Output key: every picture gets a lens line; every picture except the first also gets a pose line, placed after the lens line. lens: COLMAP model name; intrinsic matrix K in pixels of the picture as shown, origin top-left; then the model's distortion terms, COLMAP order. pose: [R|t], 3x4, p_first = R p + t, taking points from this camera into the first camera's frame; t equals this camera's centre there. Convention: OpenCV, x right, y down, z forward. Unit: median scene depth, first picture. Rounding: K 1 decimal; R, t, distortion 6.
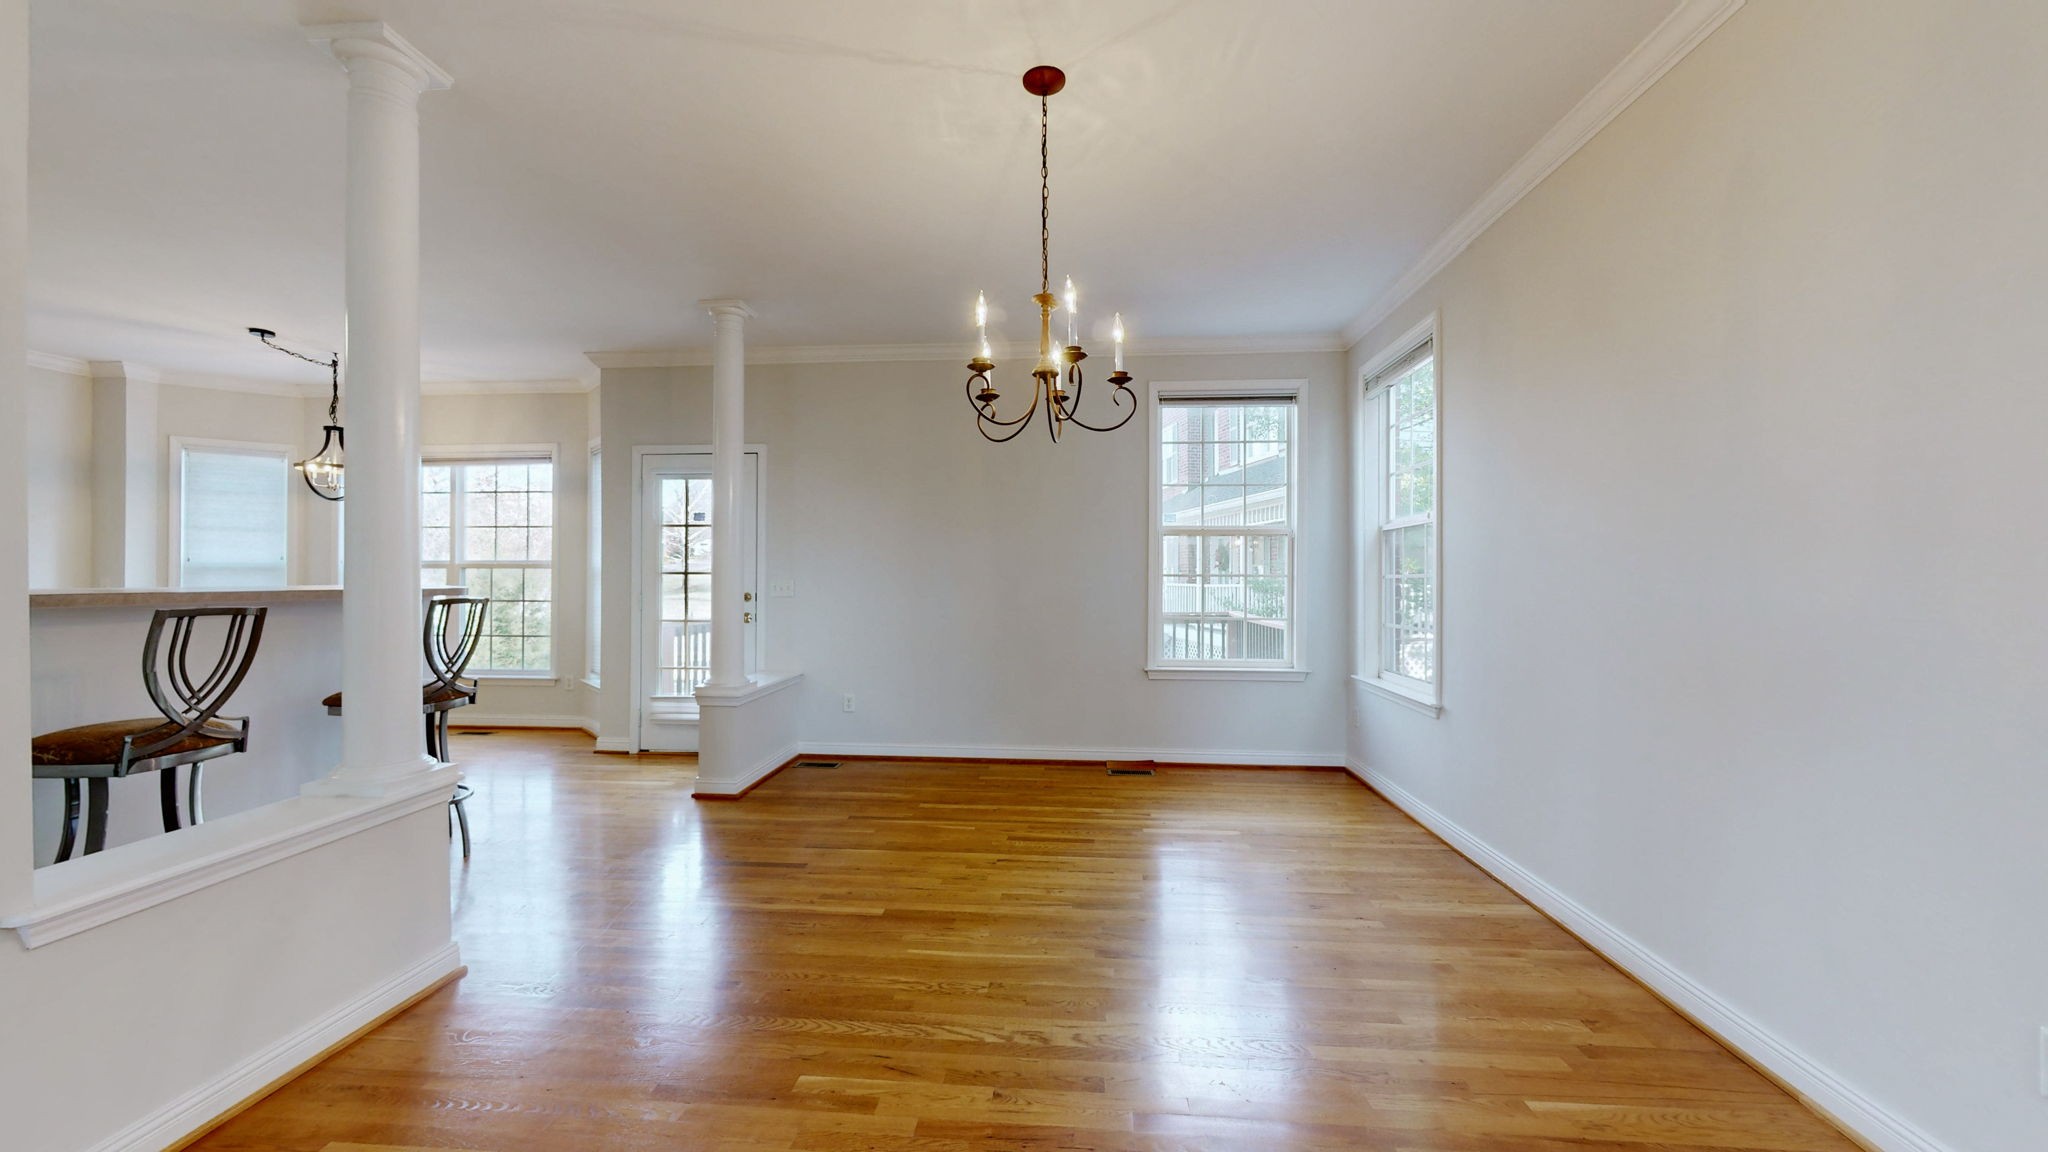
lens RADIAL K [[773.0, 0, 1024.0], [0, 773.0, 576.0], [0, 0, 1]] dist [0.000689, 0.000035]
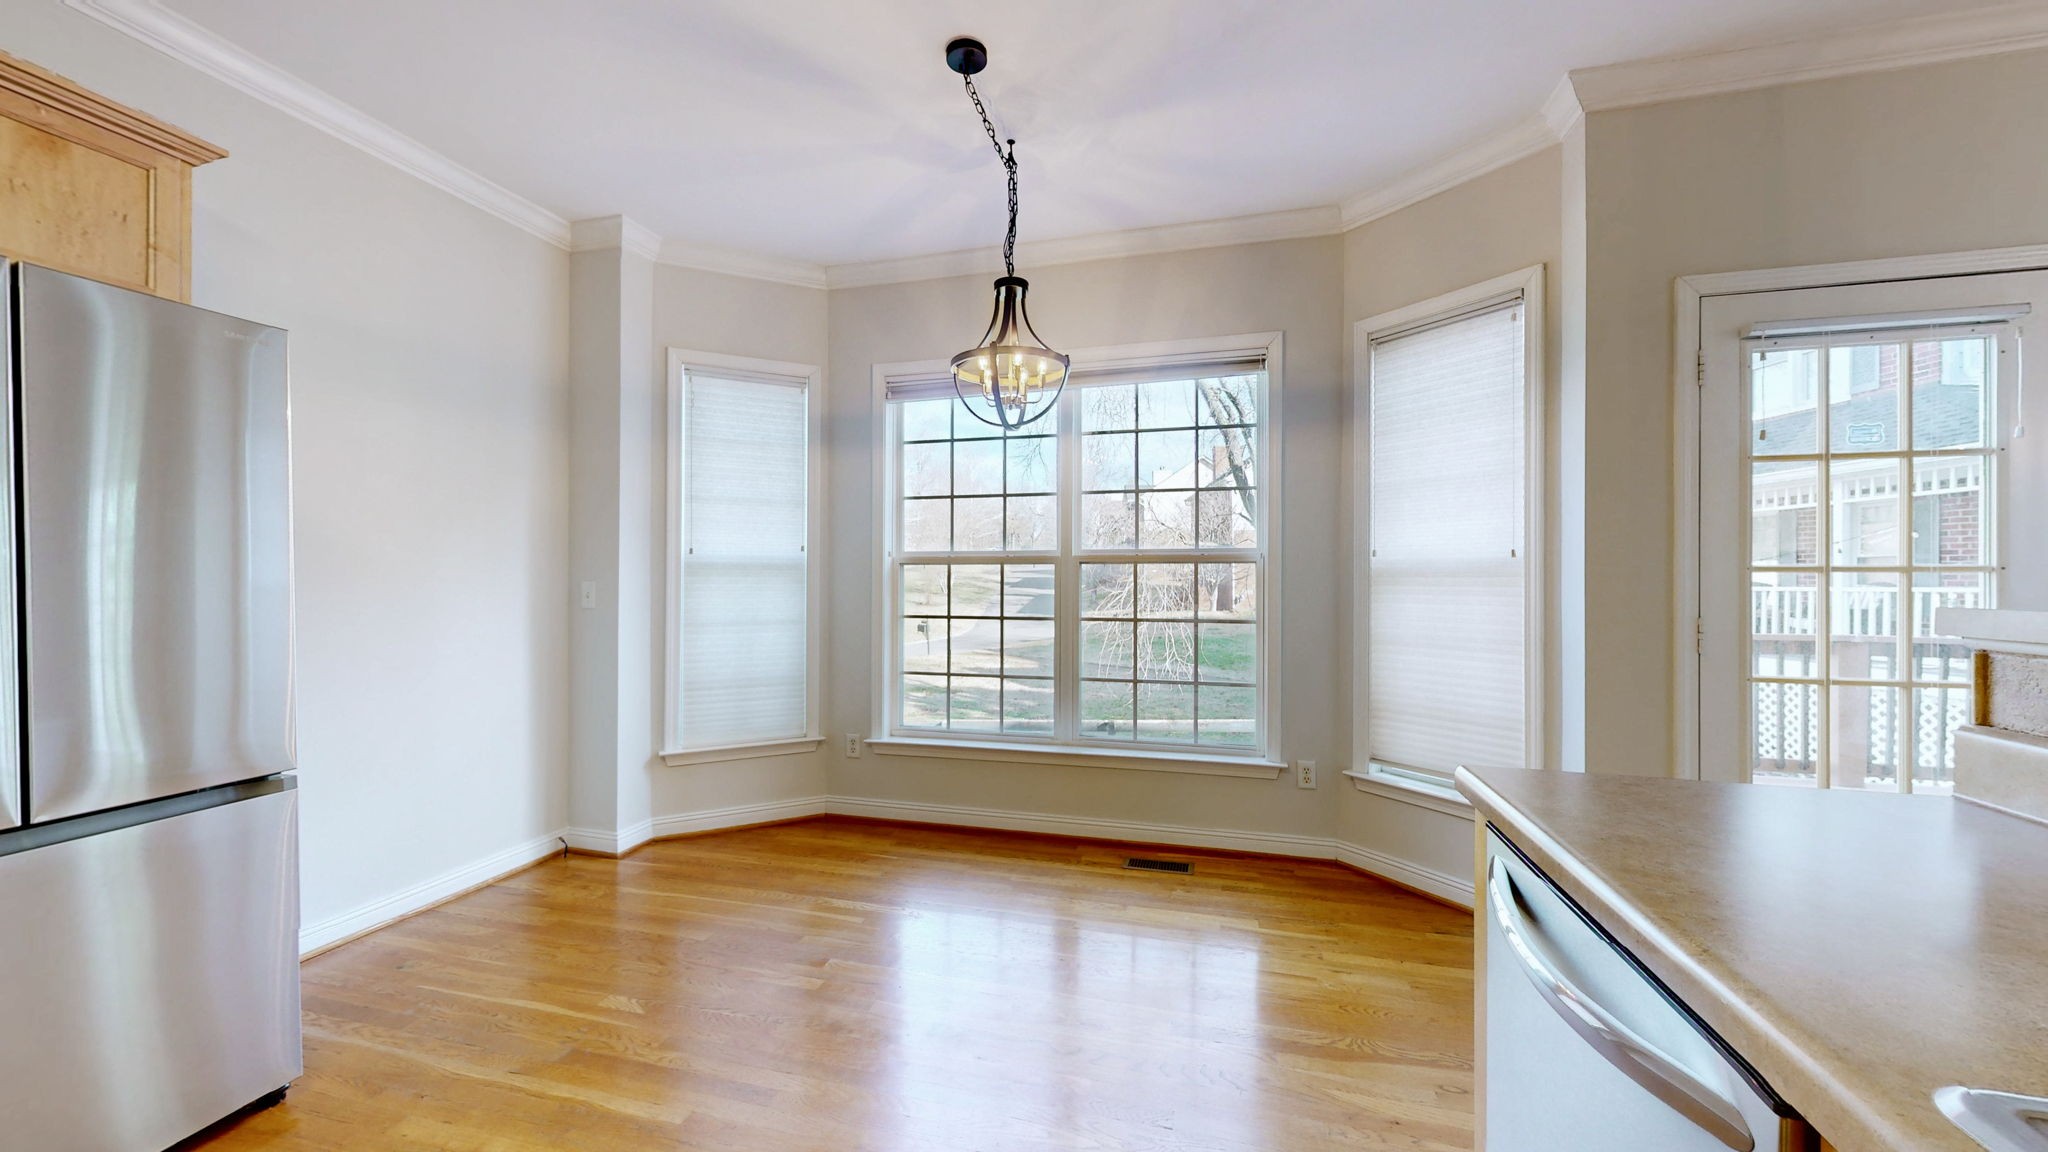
lens RADIAL K [[815.2, 0, 1024.0], [0, 815.2, 576.0], [0, 0, 1]] dist [0.000362, 0.000012]
pose [[0.980095, -0.001841, -0.198521, -0.692170], [0.002645, 0.999989, 0.003782, -0.003307], [0.198512, -0.004232, 0.980089, 0.418890]]
